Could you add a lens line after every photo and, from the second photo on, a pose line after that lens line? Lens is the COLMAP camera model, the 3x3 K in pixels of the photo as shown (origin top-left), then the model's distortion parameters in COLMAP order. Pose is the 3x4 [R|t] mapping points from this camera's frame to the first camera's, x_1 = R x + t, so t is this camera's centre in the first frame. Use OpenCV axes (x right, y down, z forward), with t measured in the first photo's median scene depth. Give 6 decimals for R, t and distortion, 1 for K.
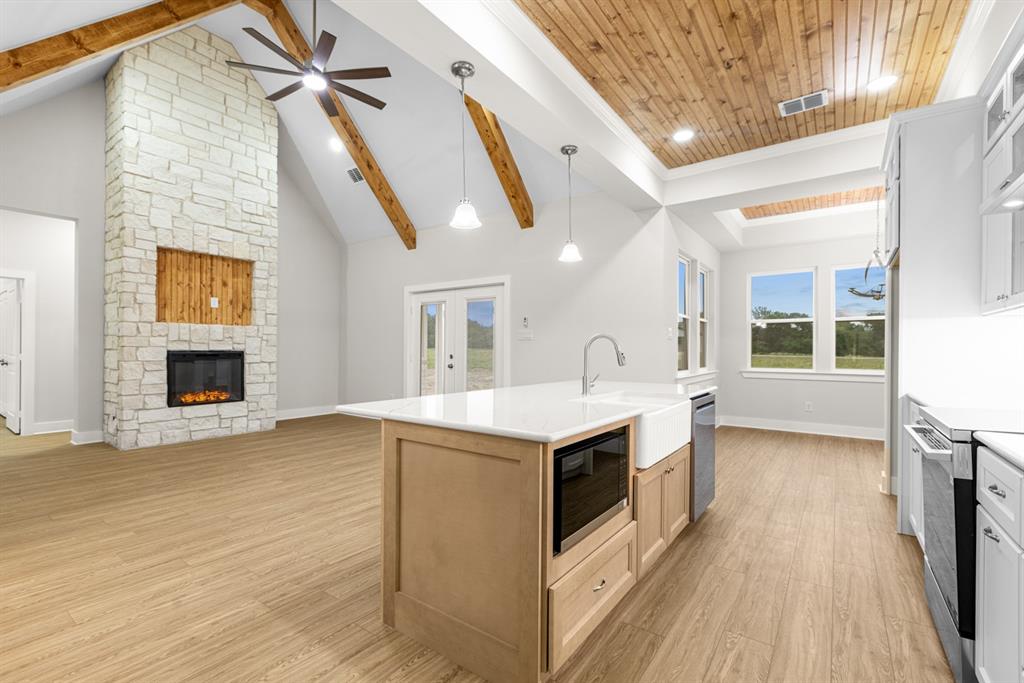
lens RADIAL K [[455.7, 0, 497.6], [0, 455.7, 350.1], [0, 0, 1]] dist [0.004728, -0.002267]
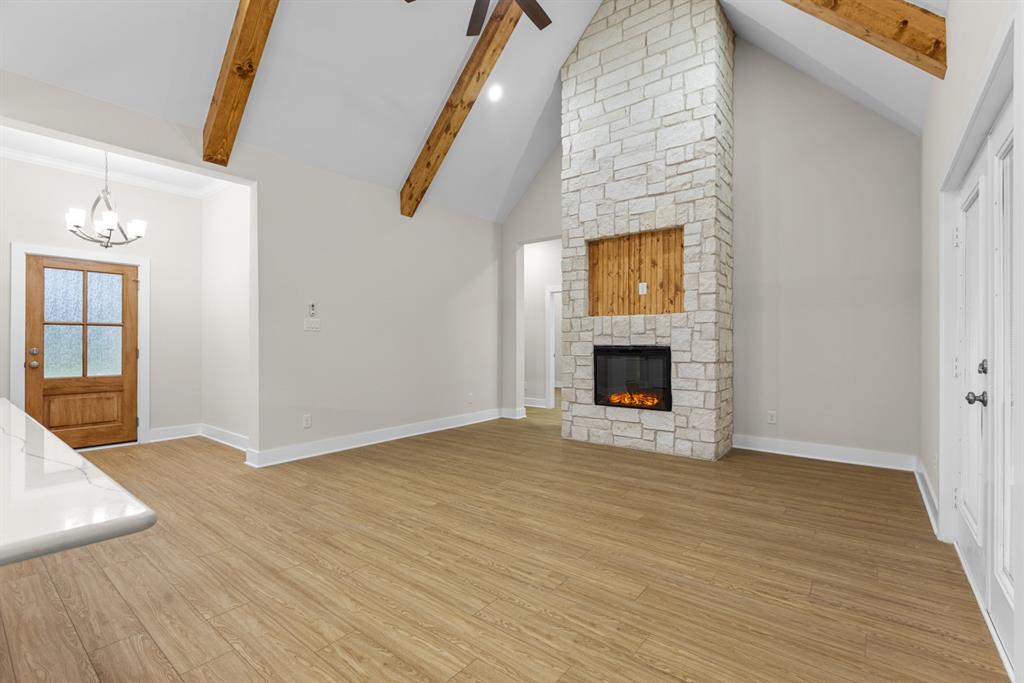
lens RADIAL K [[455.7, 0, 501.6], [0, 455.7, 342.9], [0, 0, 1]] dist [0.004728, -0.002267]
pose [[-0.041352, -0.006706, -0.999122, 0.349160], [0.000115, 0.999977, -0.006716, 0.002647], [0.999145, -0.000393, -0.041351, 1.177345]]
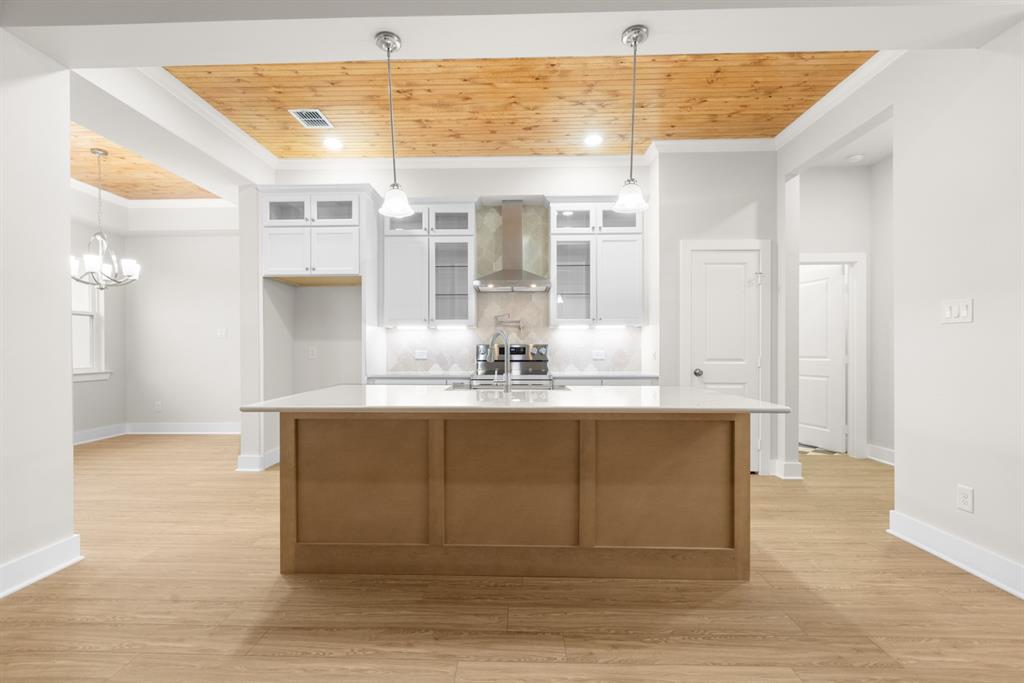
lens RADIAL K [[455.7, 0, 504.6], [0, 455.7, 352.2], [0, 0, 1]] dist [0.004728, -0.002267]
pose [[-0.574364, -0.012541, 0.818504, -0.420848], [-0.001255, 0.999895, 0.014440, -0.001768], [-0.818599, 0.007267, -0.574319, 1.083866]]
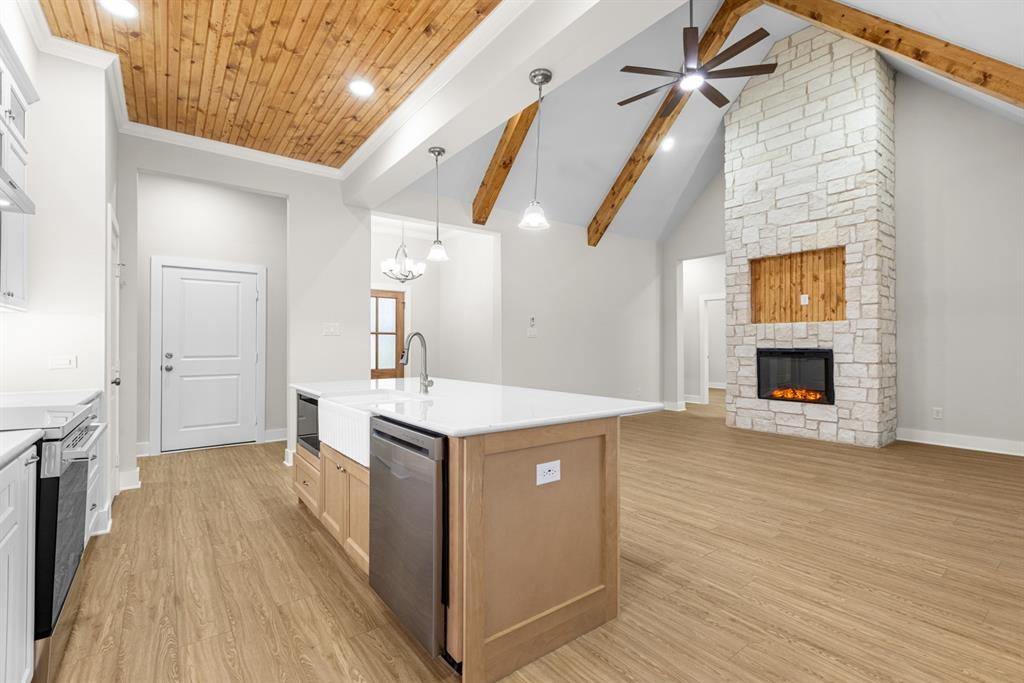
lens RADIAL K [[455.7, 0, 505.3], [0, 455.7, 339.9], [0, 0, 1]] dist [0.004728, -0.002267]
pose [[-0.284099, -0.016364, -0.958655, 0.761629], [-0.001306, 0.999860, -0.016680, -0.000450], [0.958794, -0.003487, -0.284081, 1.005672]]
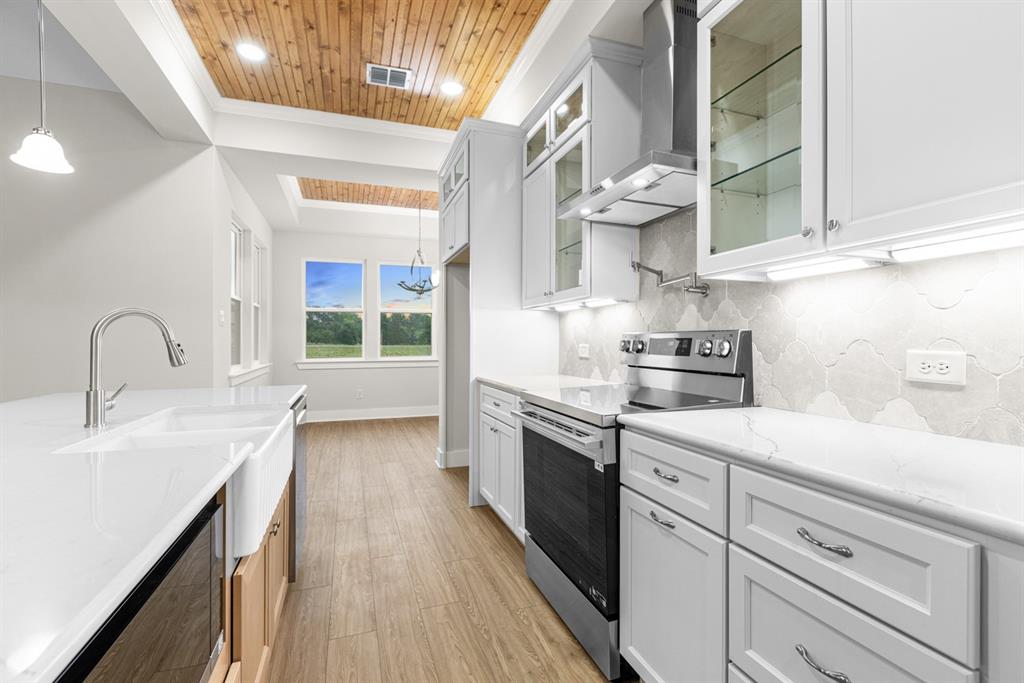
lens RADIAL K [[455.7, 0, 504.6], [0, 455.7, 339.2], [0, 0, 1]] dist [0.004728, -0.002267]
pose [[0.564963, -0.002896, 0.825111, 0.022832], [0.005510, 0.999985, -0.000263, 0.002666], [-0.825098, 0.004695, 0.564970, 0.236358]]
